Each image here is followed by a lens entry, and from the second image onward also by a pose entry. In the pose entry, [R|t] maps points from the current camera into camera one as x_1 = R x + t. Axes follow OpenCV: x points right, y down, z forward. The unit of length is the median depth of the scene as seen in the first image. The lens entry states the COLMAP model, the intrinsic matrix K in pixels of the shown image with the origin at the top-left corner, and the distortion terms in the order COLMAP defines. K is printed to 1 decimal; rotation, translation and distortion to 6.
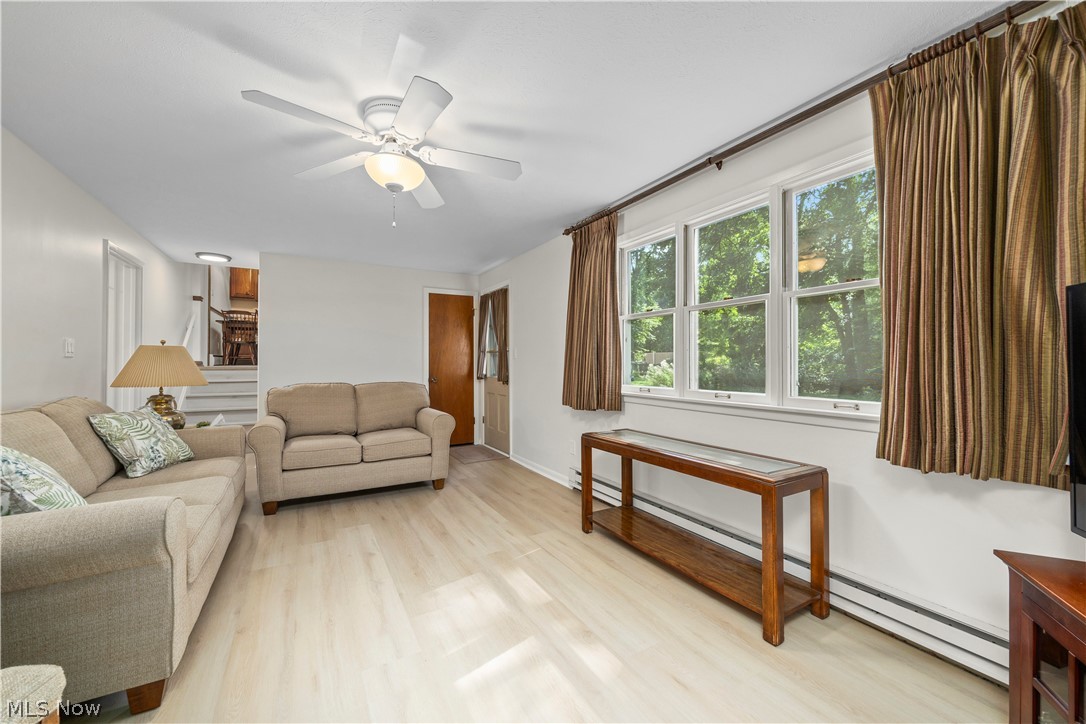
lens RADIAL K [[426.4, 0, 539.2], [0, 426.4, 361.7], [0, 0, 1]] dist [-0.005121, -0.000247]
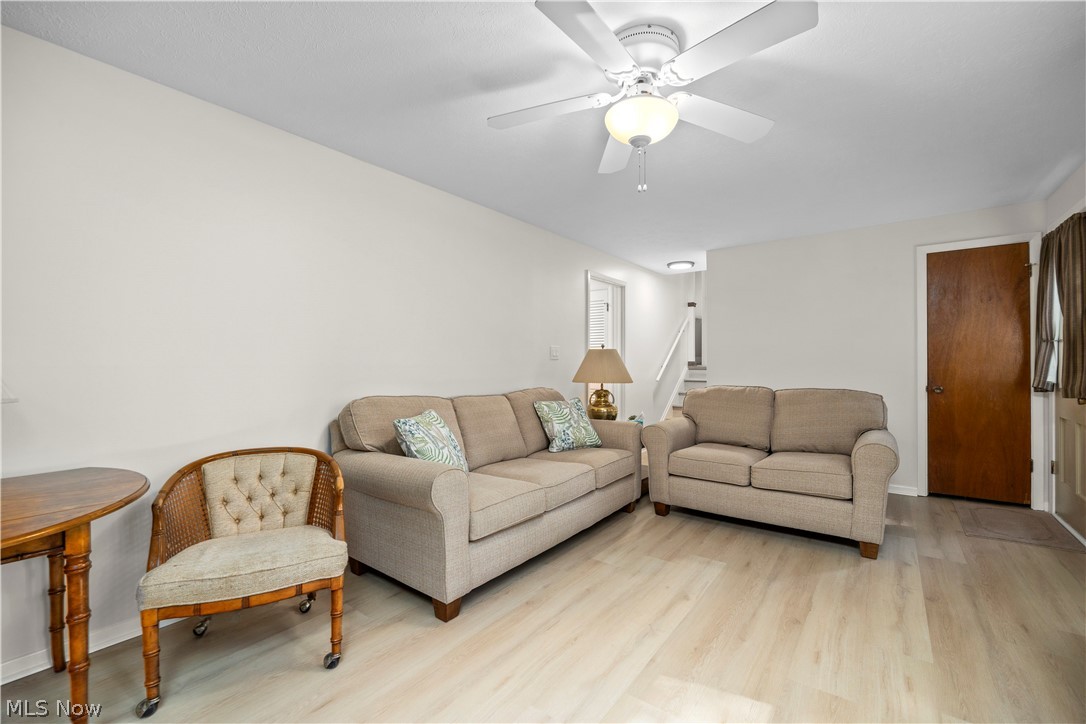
lens RADIAL K [[455.6, 0, 535.1], [0, 455.6, 364.6], [0, 0, 1]] dist [-0.011608, 0.000075]
pose [[0.388198, -0.000052, -0.921576, 0.234987], [0.006835, 0.999973, 0.002823, 0.001400], [0.921551, -0.007395, 0.388187, 0.319372]]
